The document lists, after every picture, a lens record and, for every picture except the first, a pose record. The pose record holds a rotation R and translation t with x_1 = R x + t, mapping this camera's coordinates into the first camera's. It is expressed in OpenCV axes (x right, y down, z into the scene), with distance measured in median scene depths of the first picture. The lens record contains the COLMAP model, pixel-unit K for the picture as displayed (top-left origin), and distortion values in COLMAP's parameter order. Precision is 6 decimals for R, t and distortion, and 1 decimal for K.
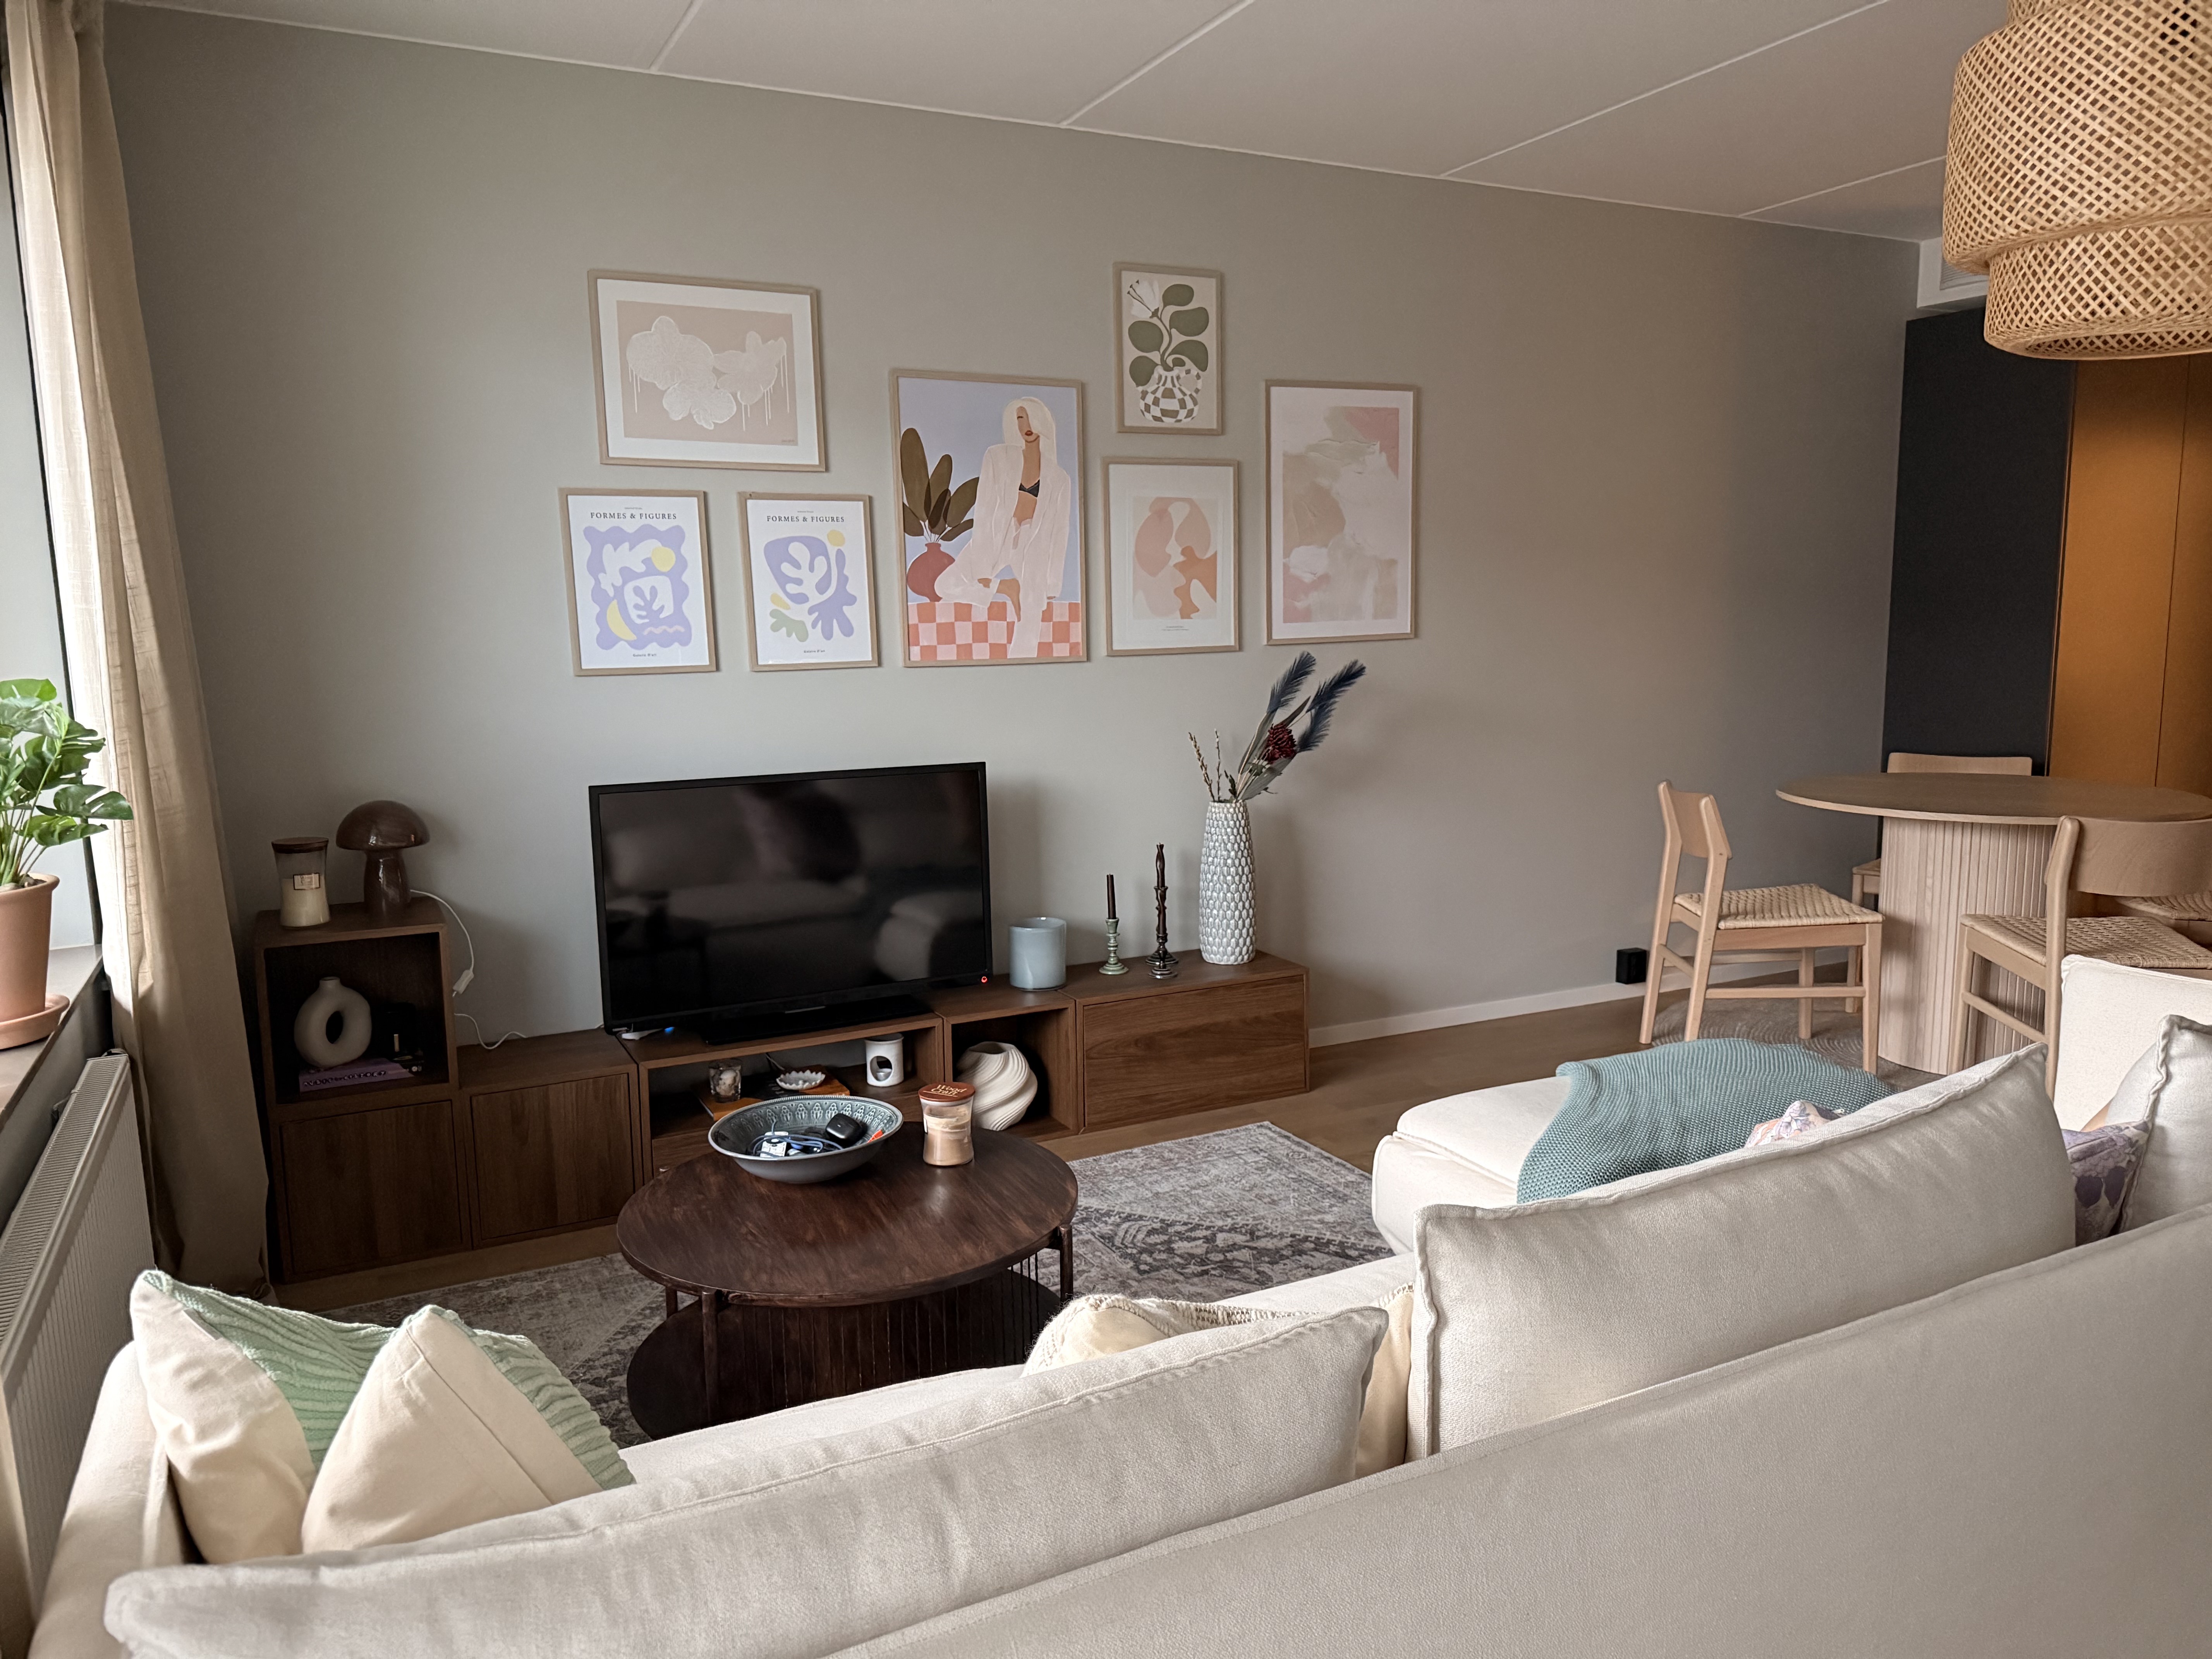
lens RADIAL K [[1550.5, 0, 1106.0], [0, 1550.5, 829.5], [0, 0, 1]] dist [0.145171, -0.044772]
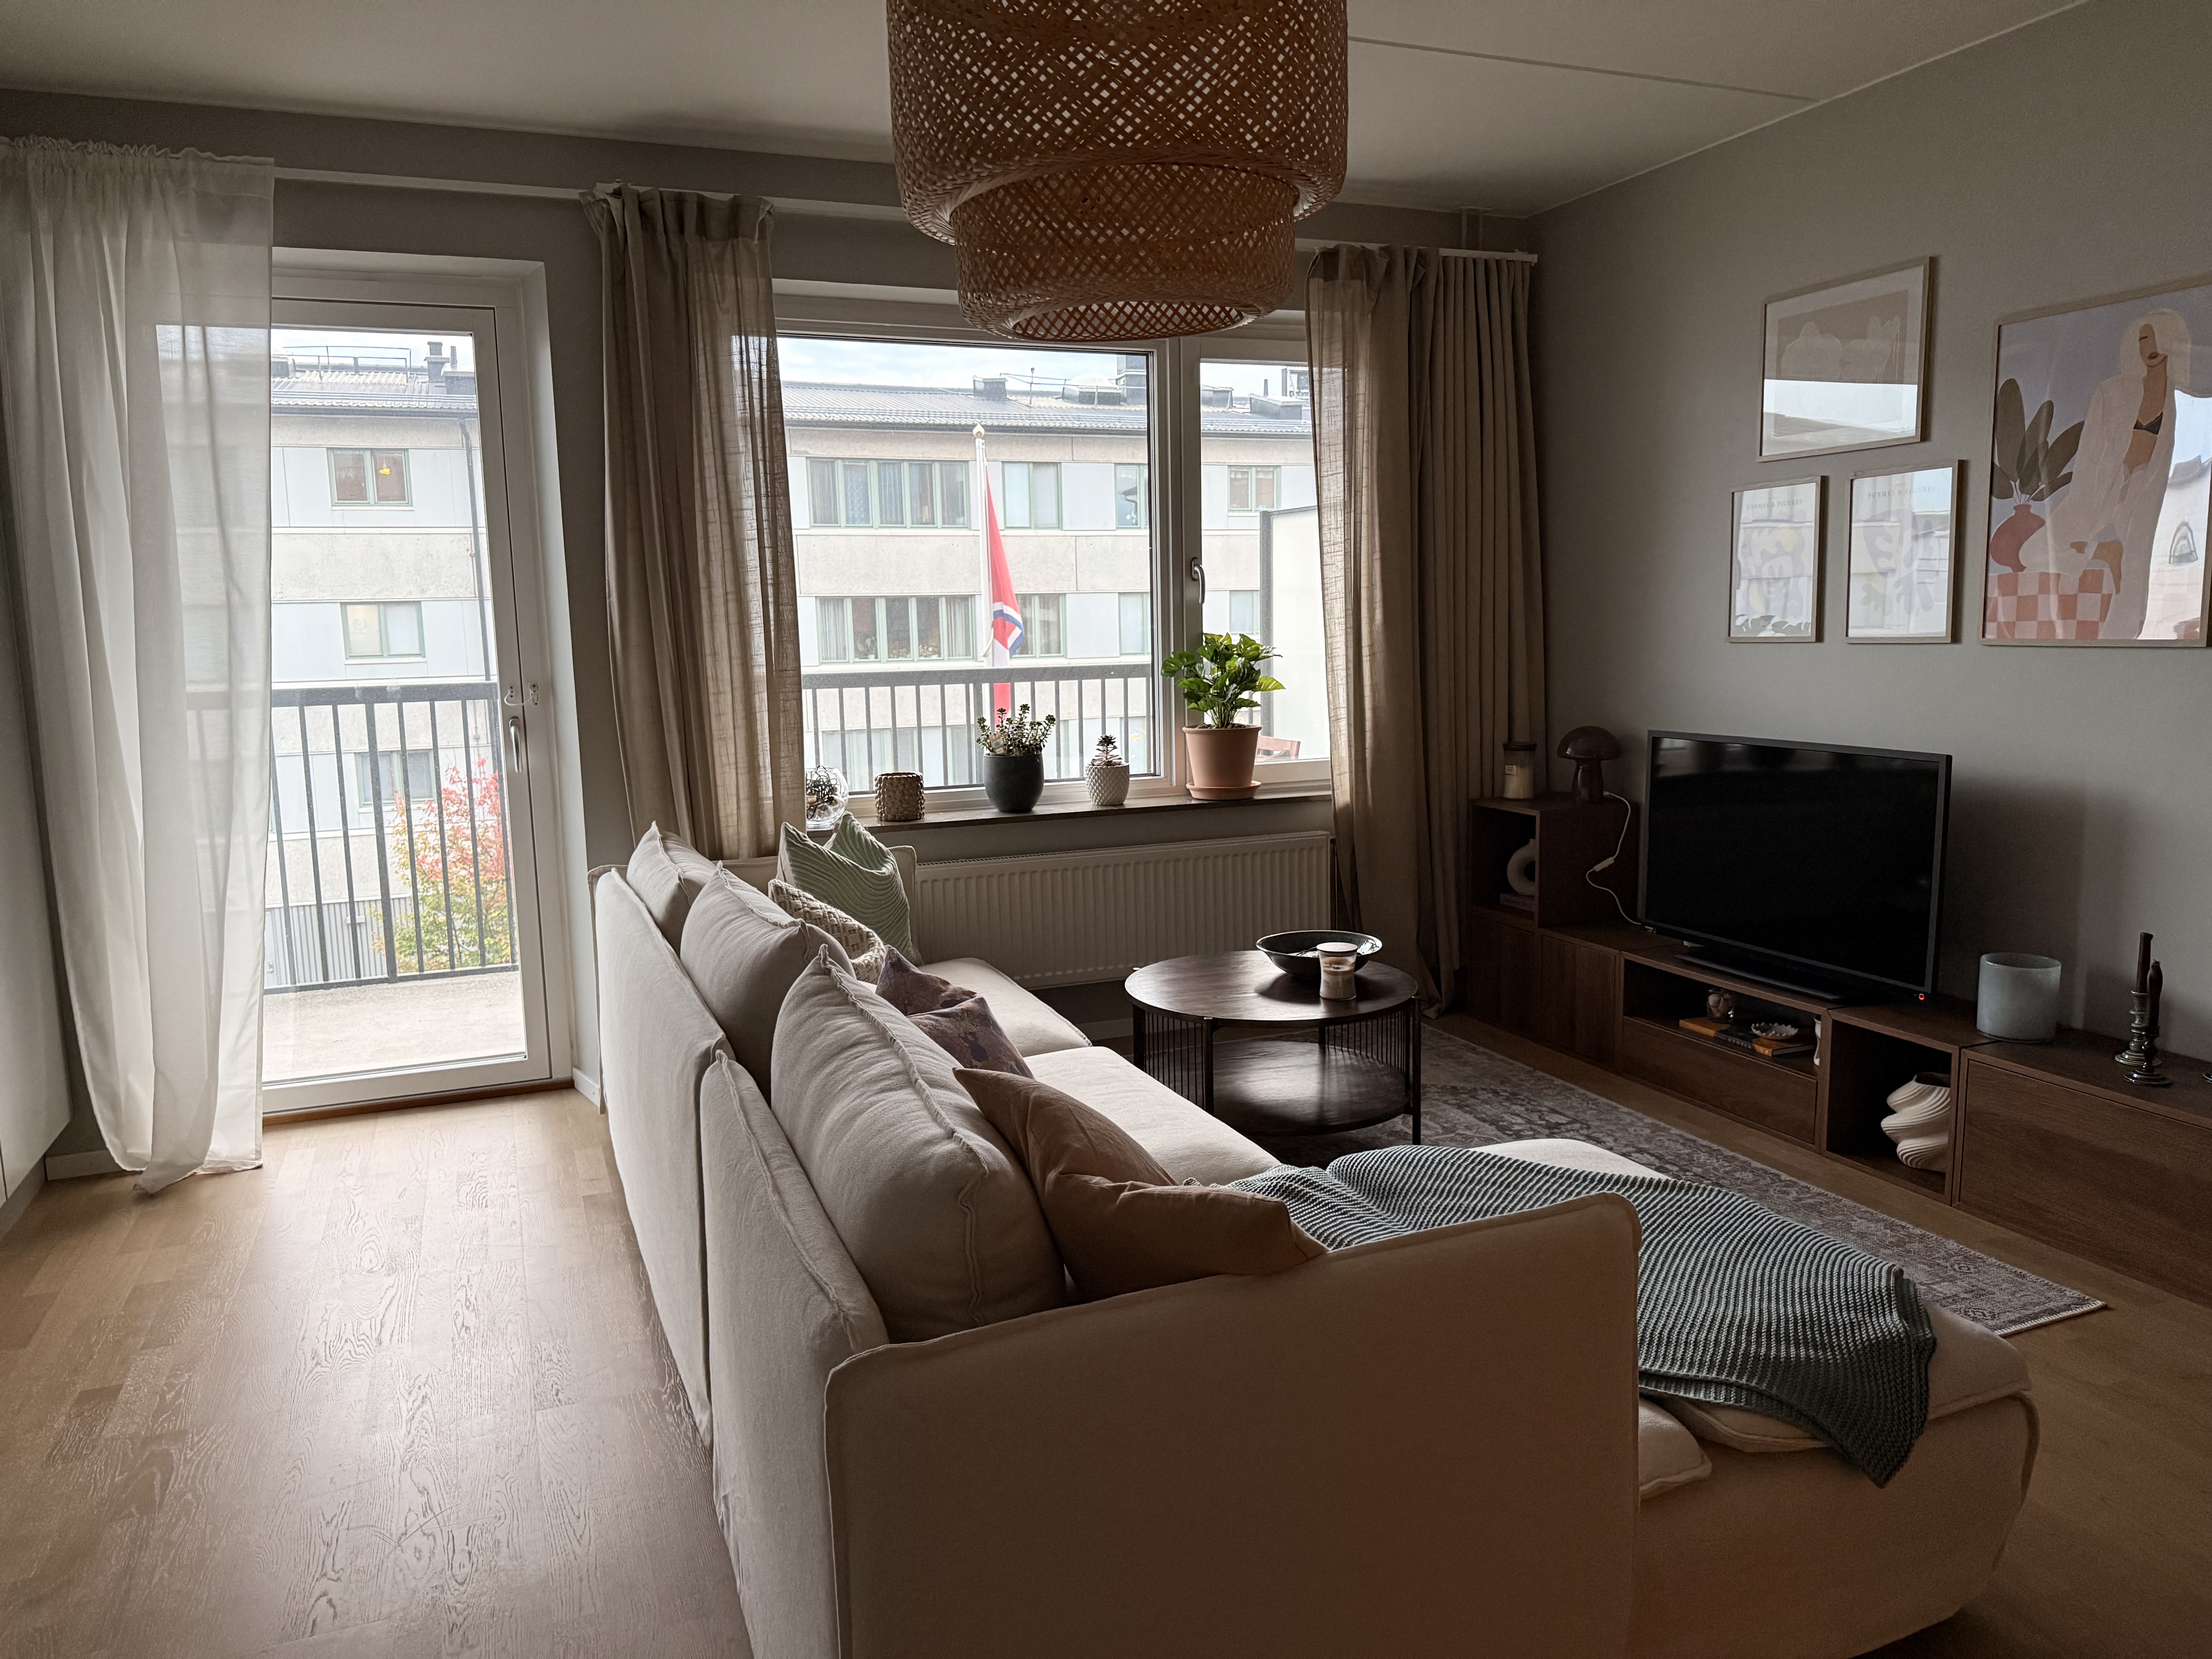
lens RADIAL K [[1573.9, 0, 1106.0], [0, 1573.9, 829.5], [0, 0, 1]] dist [0.043020, -0.044140]
pose [[-0.081877, 0.153889, -0.984690, 0.834259], [-0.117971, 0.979565, 0.162898, -0.090224], [0.989636, 0.129502, -0.062050, 0.572947]]
